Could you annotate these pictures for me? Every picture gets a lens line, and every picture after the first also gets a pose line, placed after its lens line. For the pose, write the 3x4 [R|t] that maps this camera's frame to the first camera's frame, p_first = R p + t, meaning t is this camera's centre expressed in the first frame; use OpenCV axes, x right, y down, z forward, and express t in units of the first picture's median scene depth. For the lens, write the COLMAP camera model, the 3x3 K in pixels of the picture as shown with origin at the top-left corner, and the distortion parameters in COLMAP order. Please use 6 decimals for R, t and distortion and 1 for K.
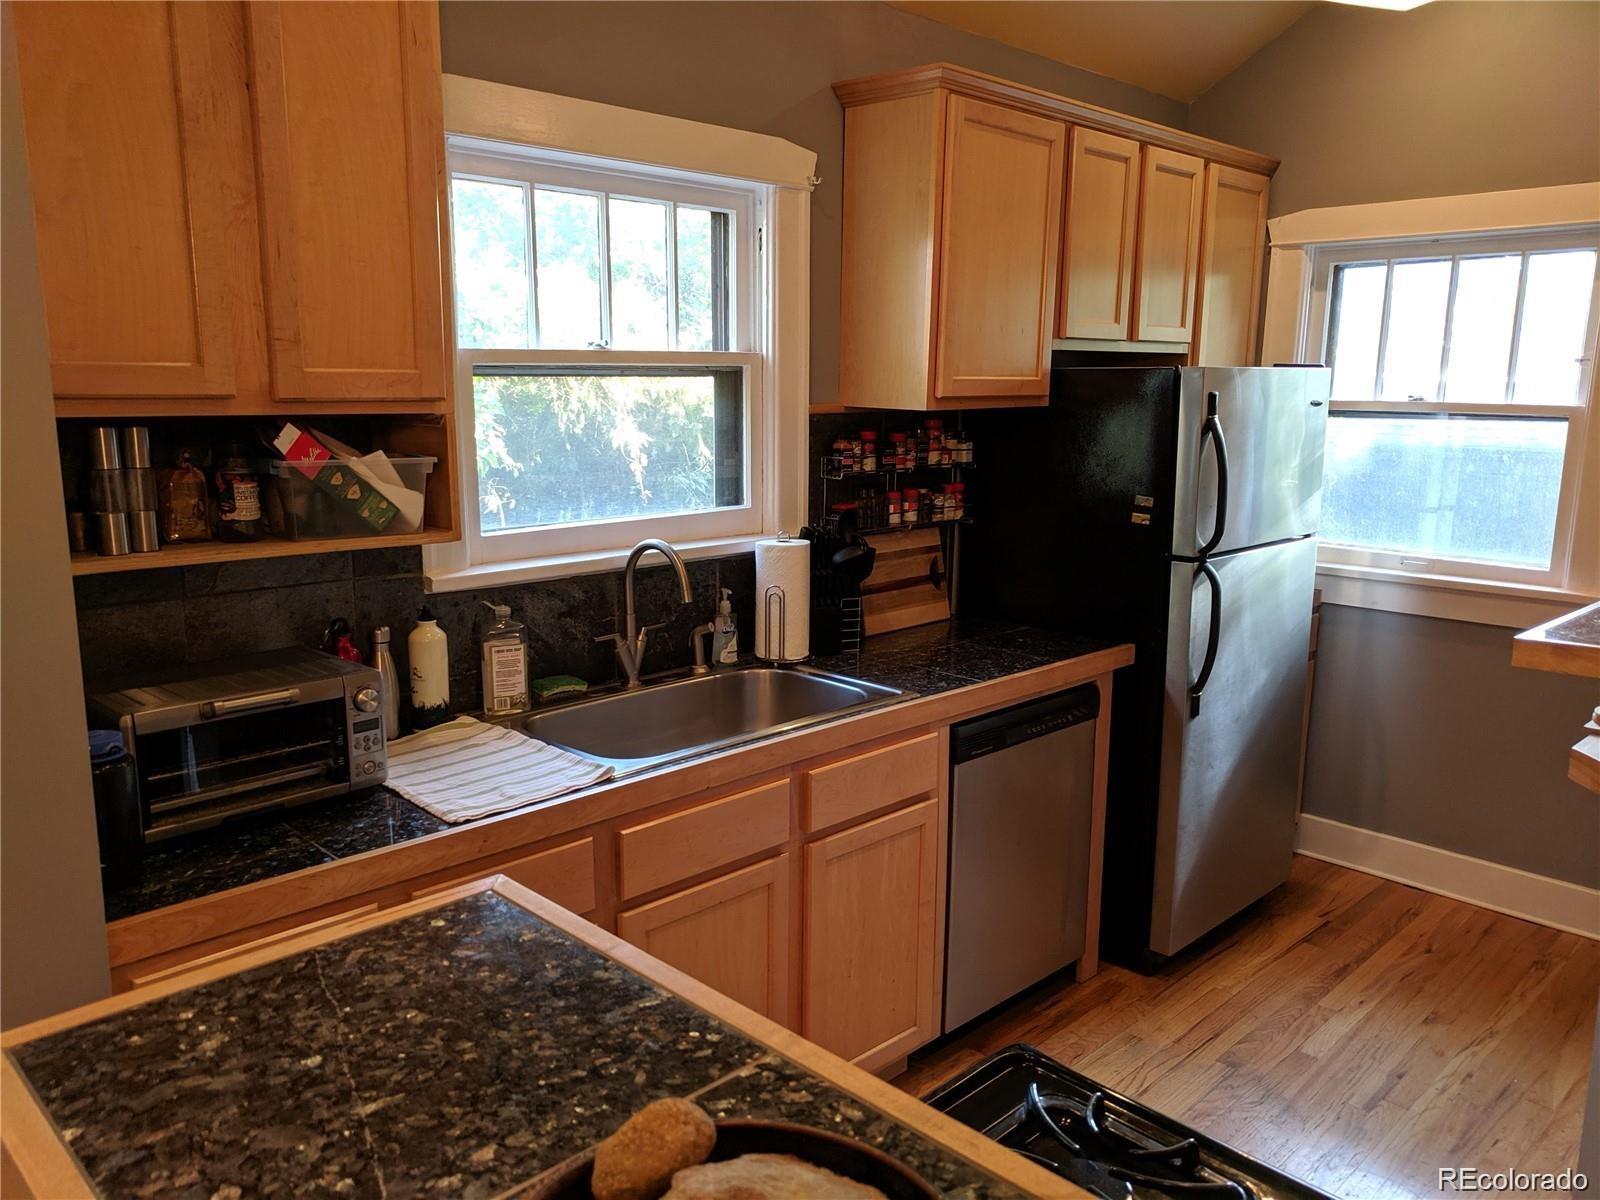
lens RADIAL K [[1211.1, 0, 805.5], [0, 1211.1, 595.5], [0, 0, 1]] dist [-0.002406, 0.018038]
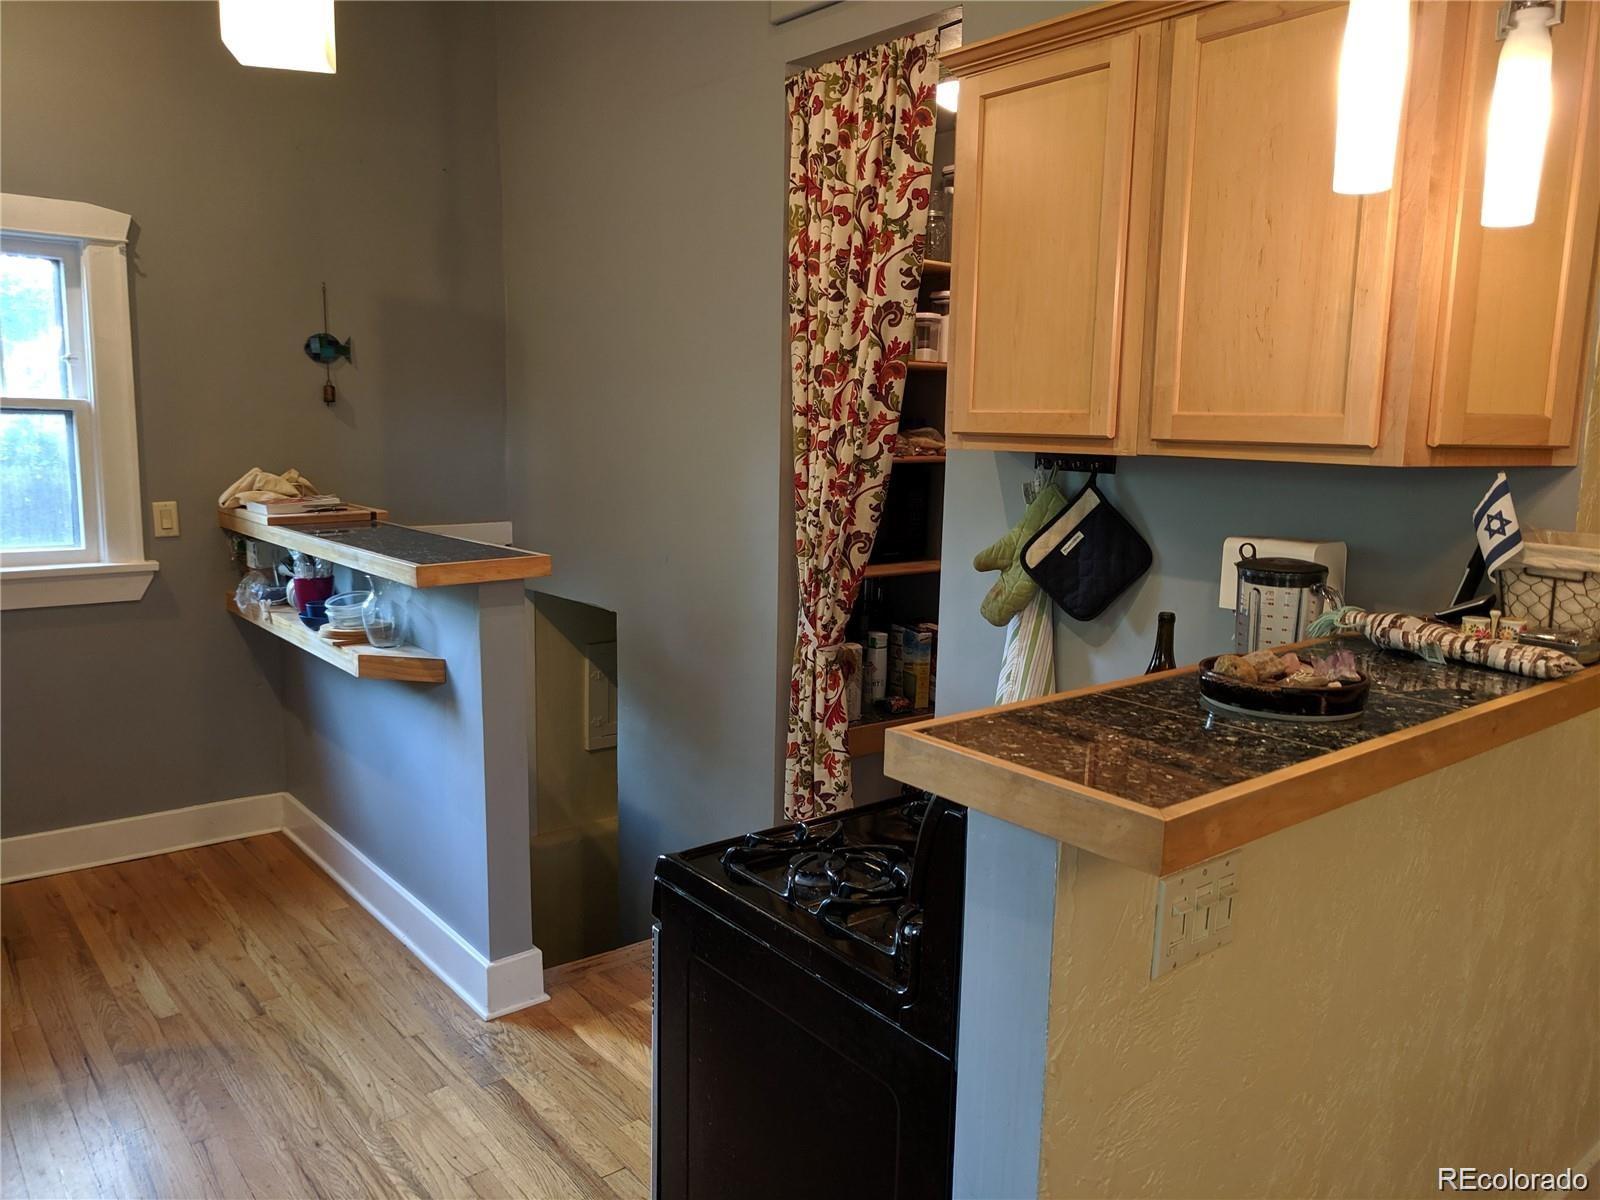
lens RADIAL K [[1211.1, 0, 803.7], [0, 1211.1, 599.6], [0, 0, 1]] dist [-0.002406, 0.018038]
pose [[0.104275, -0.169158, 0.980057, -0.418540], [0.169365, 0.974056, 0.150102, -0.032027], [-0.980021, 0.150336, 0.130220, 0.220961]]
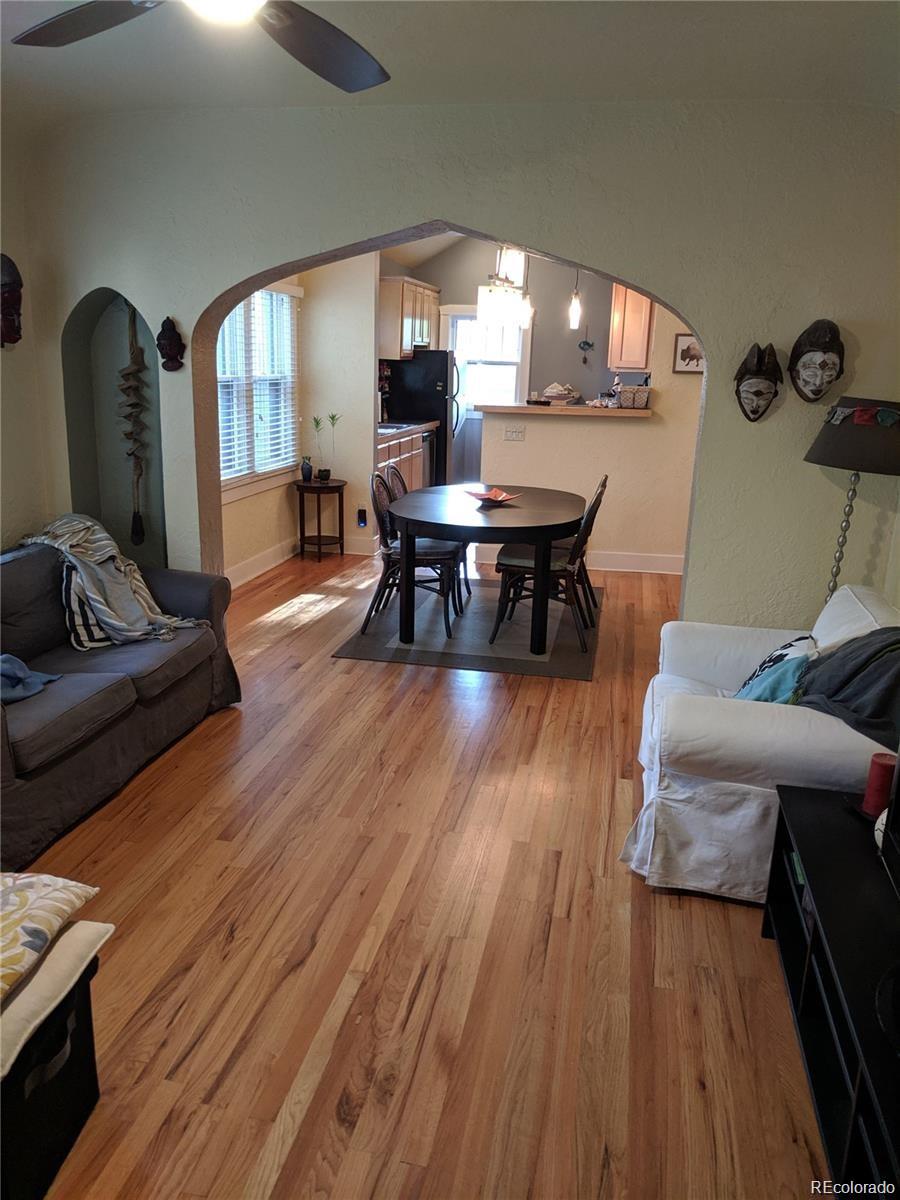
lens RADIAL K [[908.3, 0, 457.1], [0, 908.3, 599.1], [0, 0, 1]] dist [-0.002406, 0.018038]
pose [[0.825527, -0.131303, 0.548875, -1.247301], [0.083965, 0.990310, 0.110619, 0.264357], [-0.558081, -0.045233, 0.828553, -1.368162]]
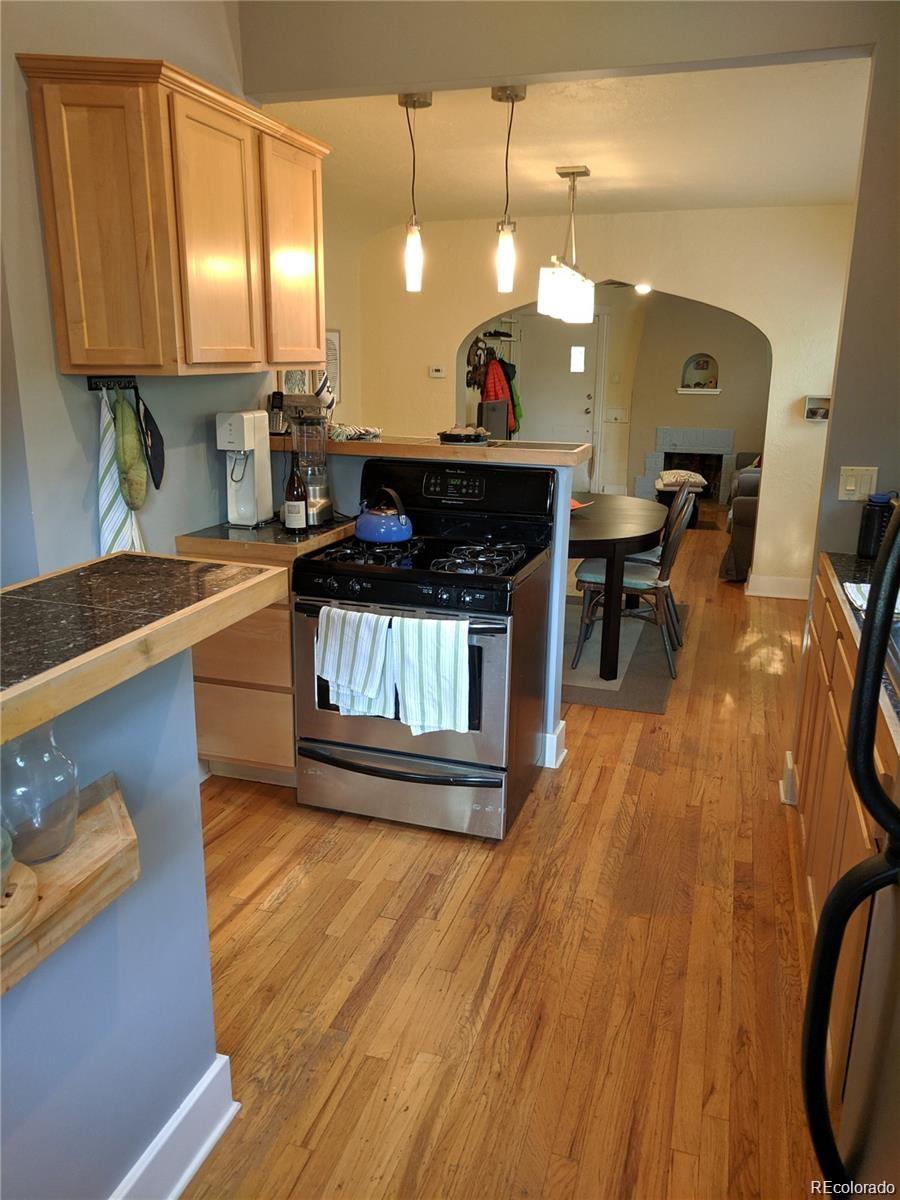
lens RADIAL K [[908.3, 0, 447.8], [0, 908.3, 604.3], [0, 0, 1]] dist [-0.002406, 0.018038]
pose [[-0.887190, 0.100113, -0.450412, 0.457872], [-0.107150, 0.904788, 0.412163, -0.154920], [0.448790, 0.413928, -0.791992, 0.960699]]
